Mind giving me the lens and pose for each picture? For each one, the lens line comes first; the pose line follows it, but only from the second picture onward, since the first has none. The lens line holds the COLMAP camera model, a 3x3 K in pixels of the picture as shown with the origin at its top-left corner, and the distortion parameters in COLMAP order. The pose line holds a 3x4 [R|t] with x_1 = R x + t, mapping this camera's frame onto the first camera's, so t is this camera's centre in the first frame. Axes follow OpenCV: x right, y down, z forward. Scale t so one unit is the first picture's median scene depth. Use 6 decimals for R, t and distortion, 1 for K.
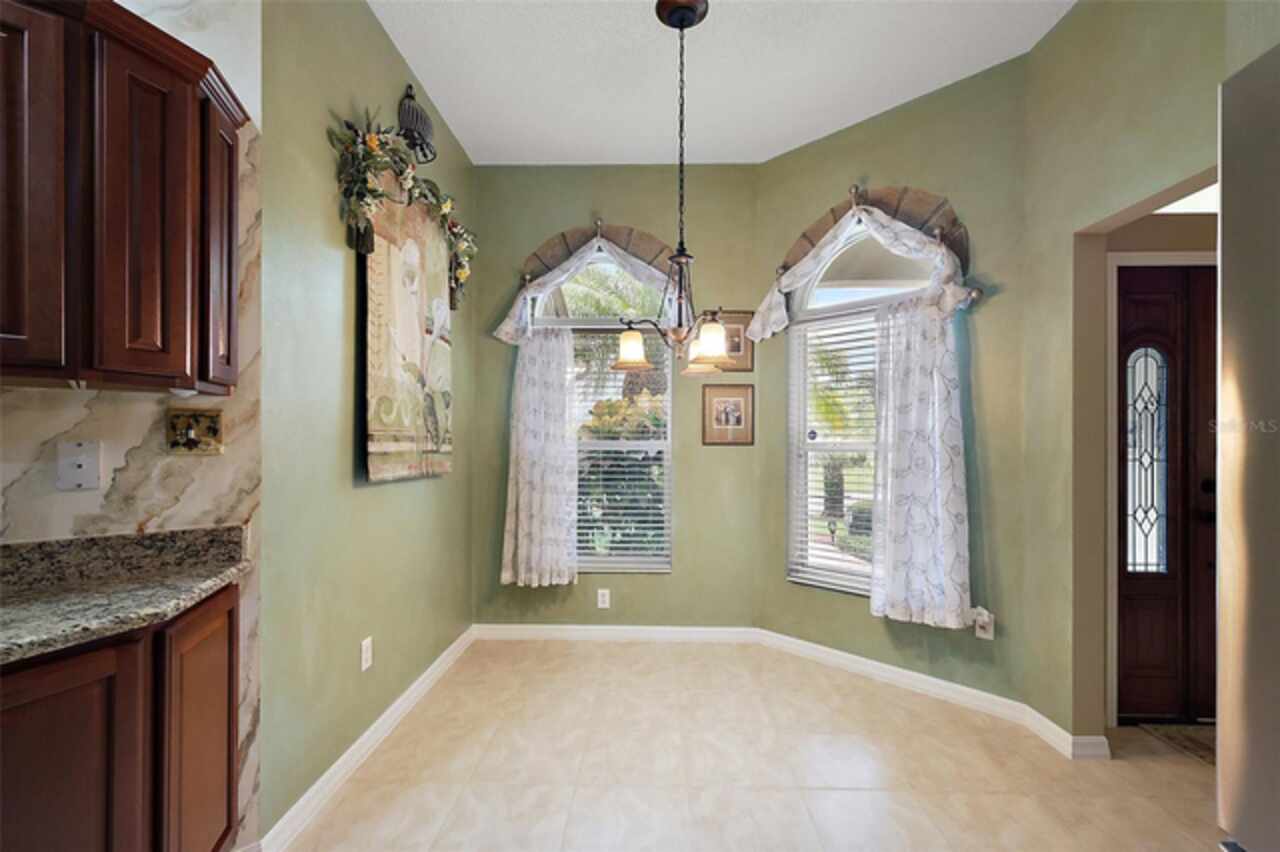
lens RADIAL K [[562.5, 0, 638.4], [0, 562.5, 433.1], [0, 0, 1]] dist [0.000769, -0.000061]
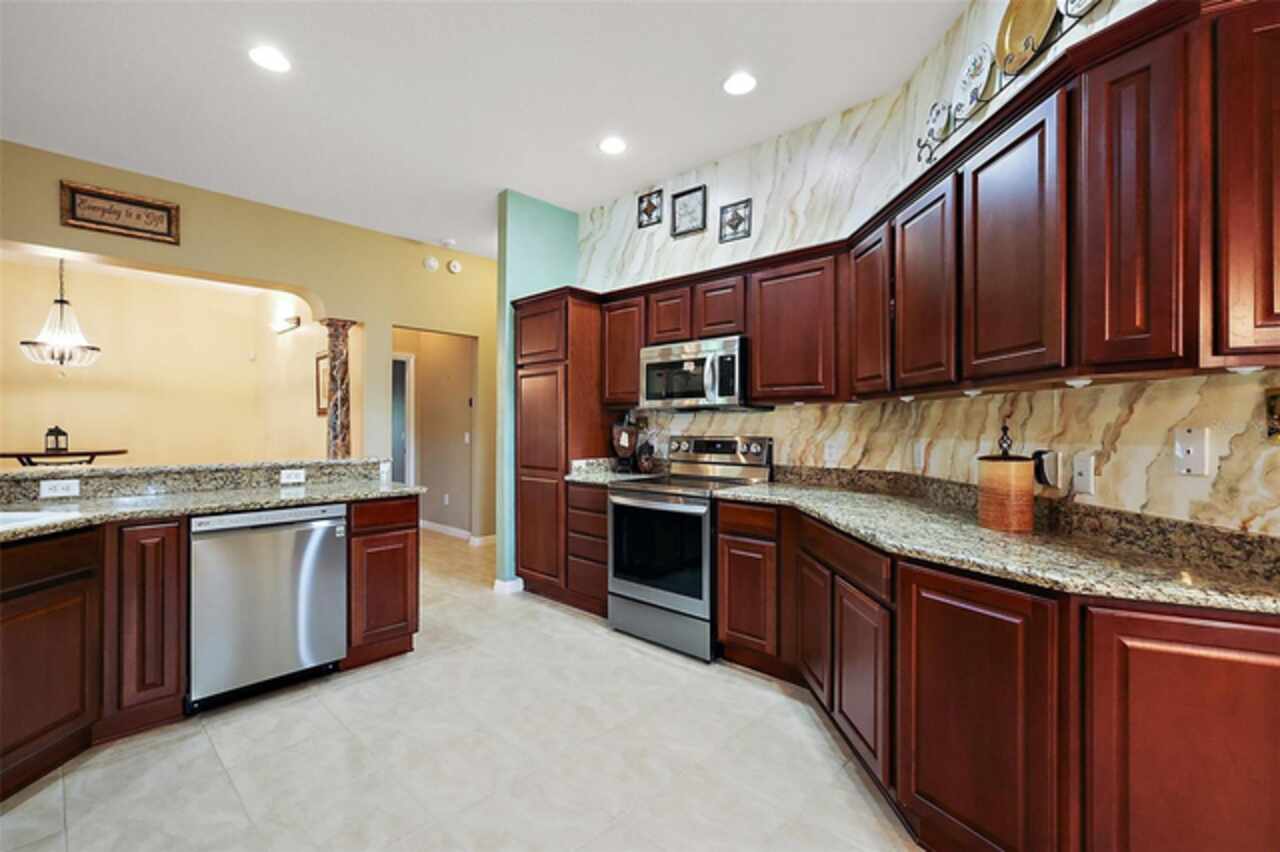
lens RADIAL K [[559.8, 0, 640.0], [0, 559.8, 426.0], [0, 0, 1]] dist [-0.000896, -0.000248]
pose [[-0.667475, -0.002092, -0.744629, 0.284801], [0.006553, 0.999941, -0.008684, 0.009226], [0.744603, -0.010676, -0.667422, 0.617551]]
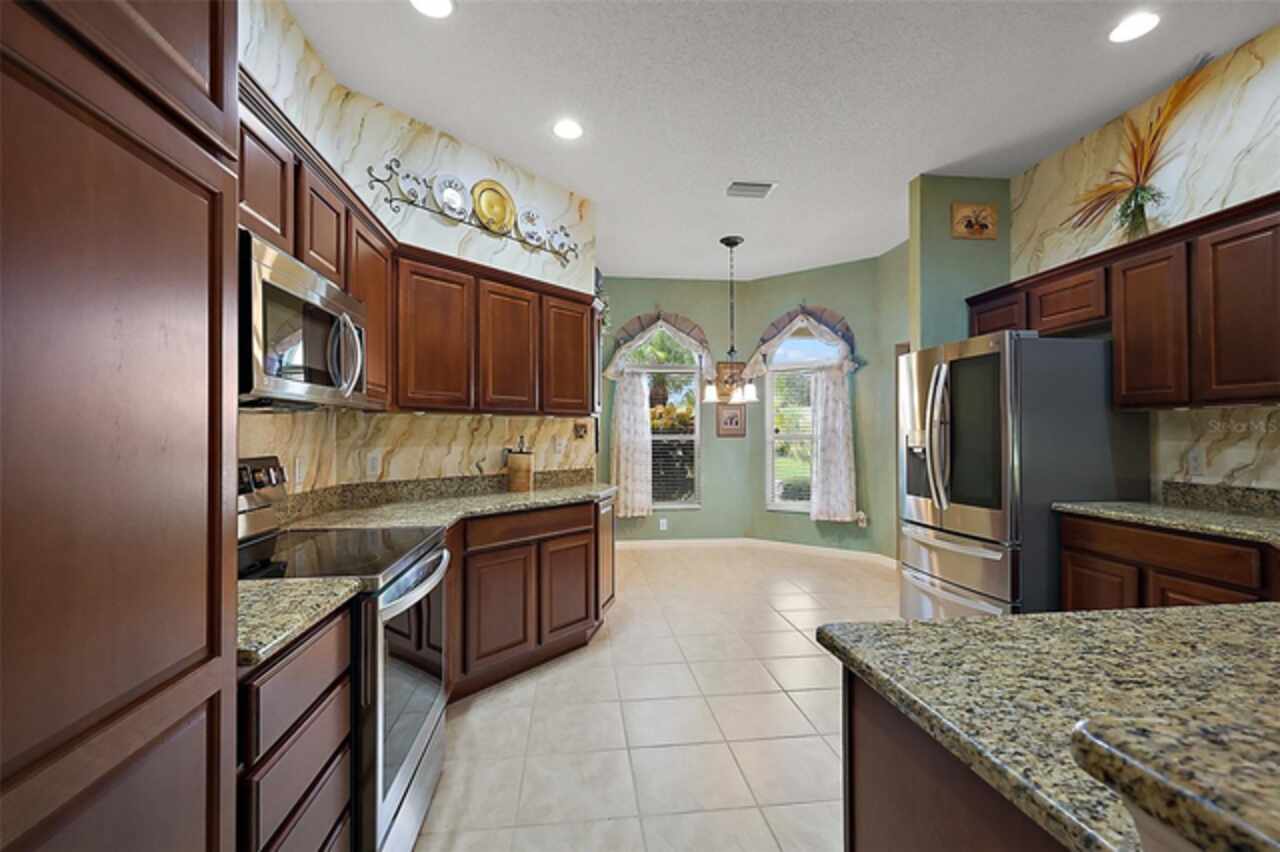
lens RADIAL K [[561.3, 0, 639.2], [0, 561.3, 421.6], [0, 0, 1]] dist [0.000858, 0.000003]
pose [[0.989143, -0.003138, 0.146924, -0.669958], [0.004693, 0.999937, -0.010236, -0.017141], [-0.146882, 0.010814, 0.989095, -1.236490]]
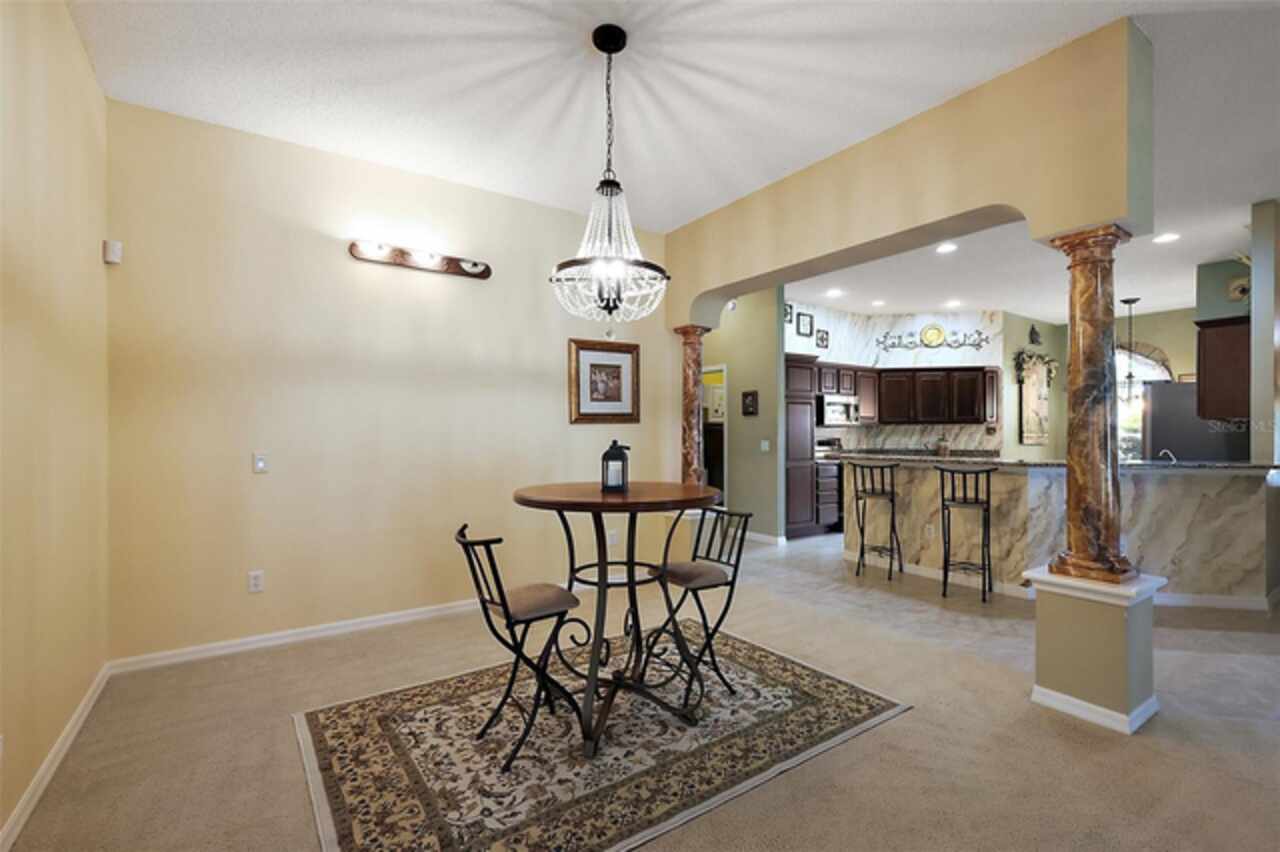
lens RADIAL K [[570.9, 0, 643.2], [0, 570.9, 433.9], [0, 0, 1]] dist [-0.001821, -0.000053]
pose [[0.590742, 0.000830, -0.806860, 1.173364], [0.011937, 0.999881, 0.009768, -0.051356], [0.806772, -0.015402, 0.590662, -3.523898]]
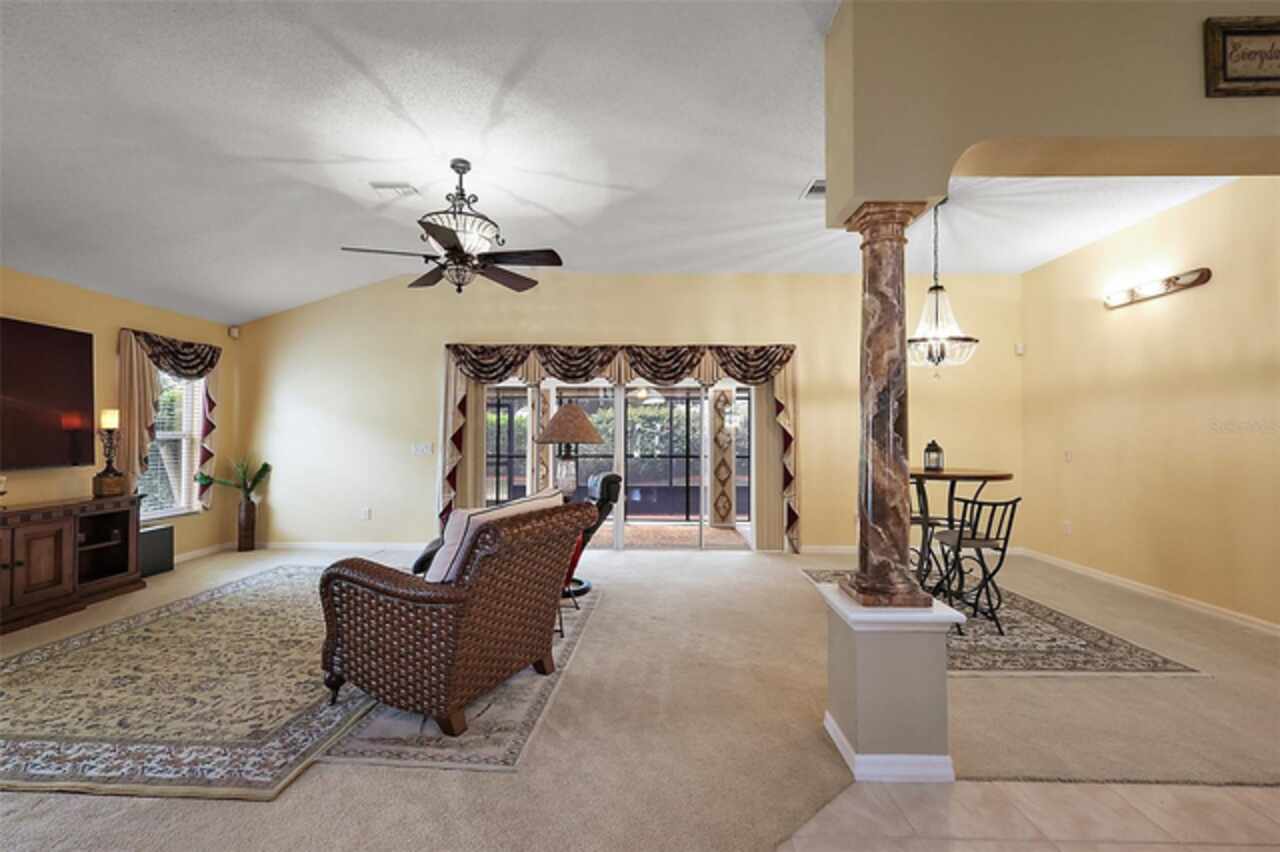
lens RADIAL K [[559.8, 0, 640.0], [0, 559.8, 426.0], [0, 0, 1]] dist [-0.000896, -0.000248]
pose [[-0.999973, -0.004741, -0.005680, 1.217092], [-0.004573, 0.999566, -0.029116, -0.015388], [0.005815, -0.029090, -0.999560, -0.892802]]
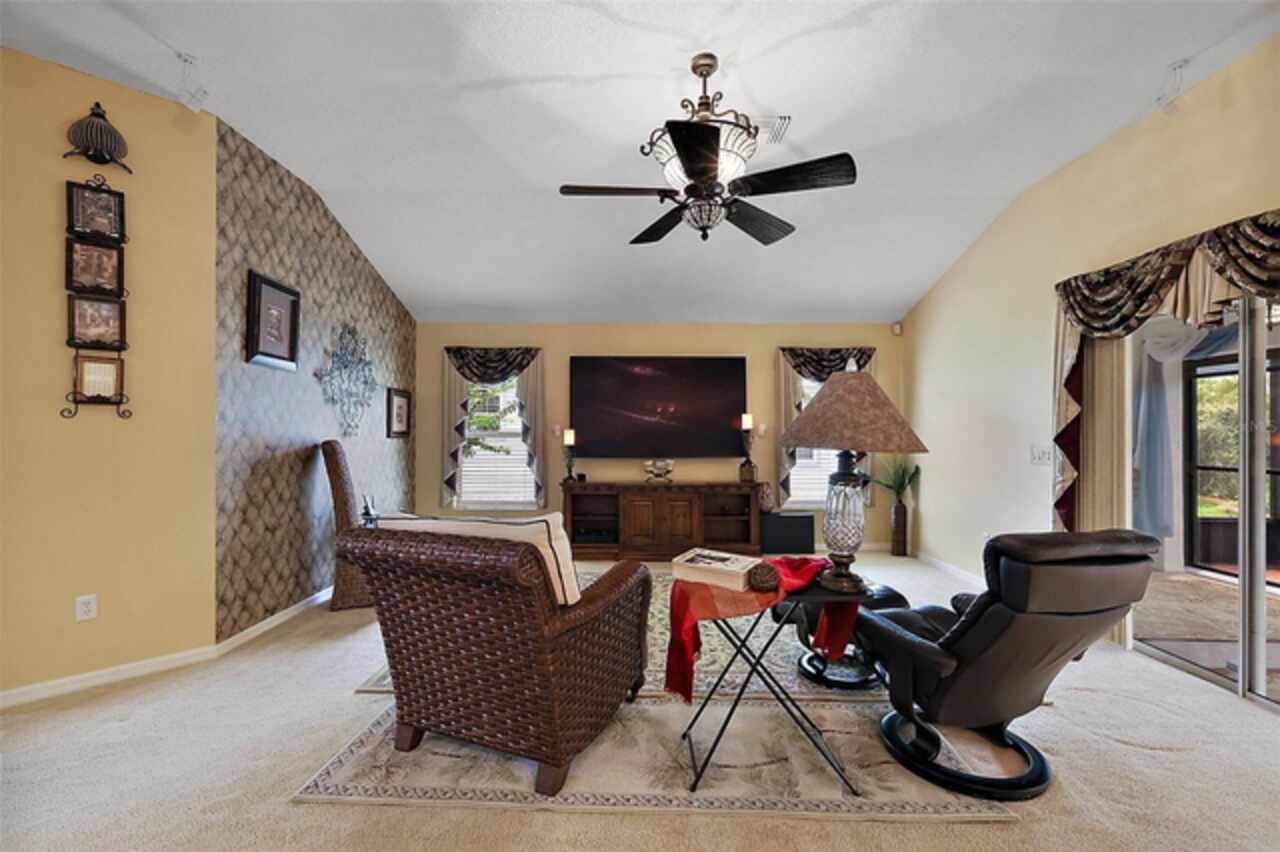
lens RADIAL K [[562.5, 0, 638.4], [0, 562.5, 433.1], [0, 0, 1]] dist [0.000769, -0.000061]
pose [[-0.033332, -0.002346, 0.999442, 0.494004], [-0.015207, 0.999883, 0.001840, -0.036861], [-0.999329, -0.015137, -0.033364, -2.433289]]
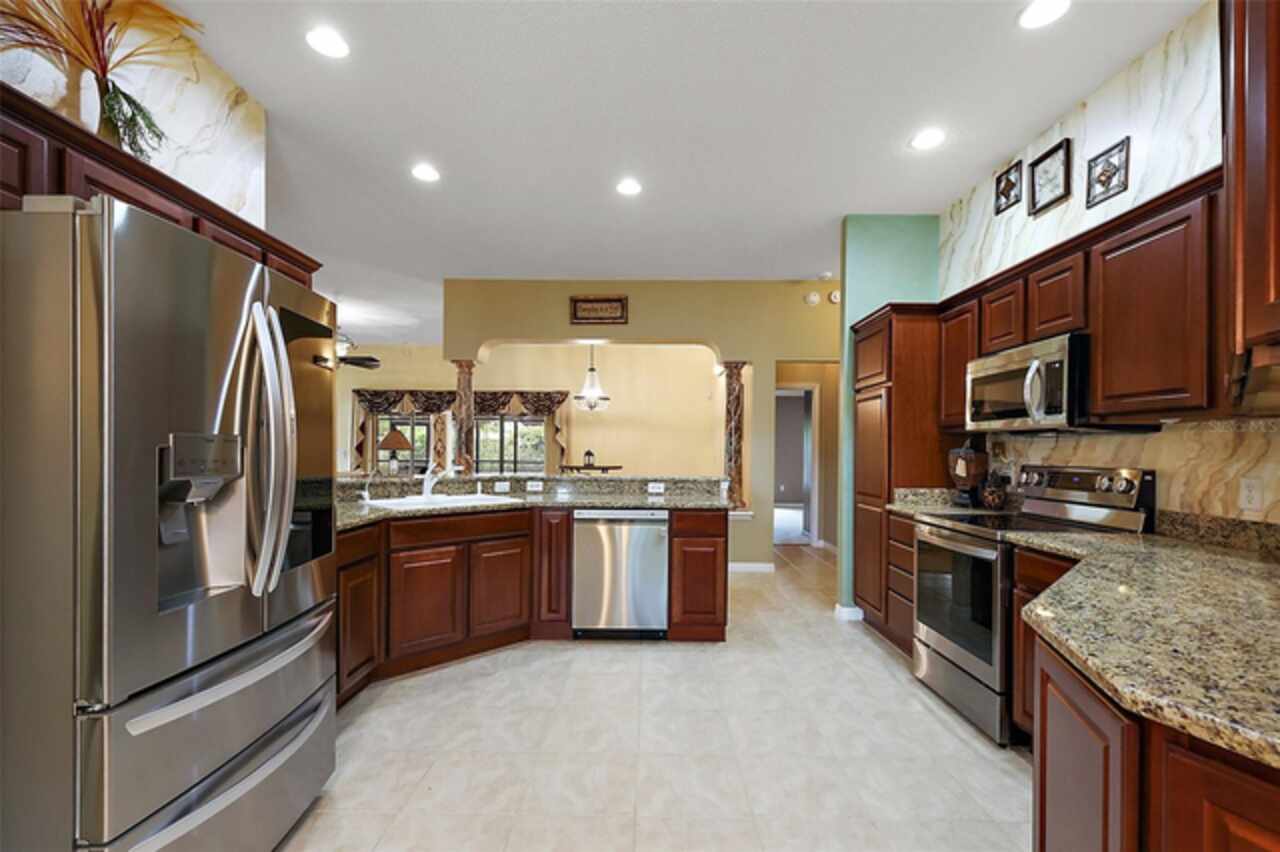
lens RADIAL K [[568.8, 0, 640.3], [0, 568.8, 448.0], [0, 0, 1]] dist [0.000827, 0.000032]
pose [[-0.999881, -0.009988, -0.011771, -0.128624], [-0.009816, 0.999845, -0.014602, 0.012991], [0.011915, -0.014485, -0.999824, 0.955097]]
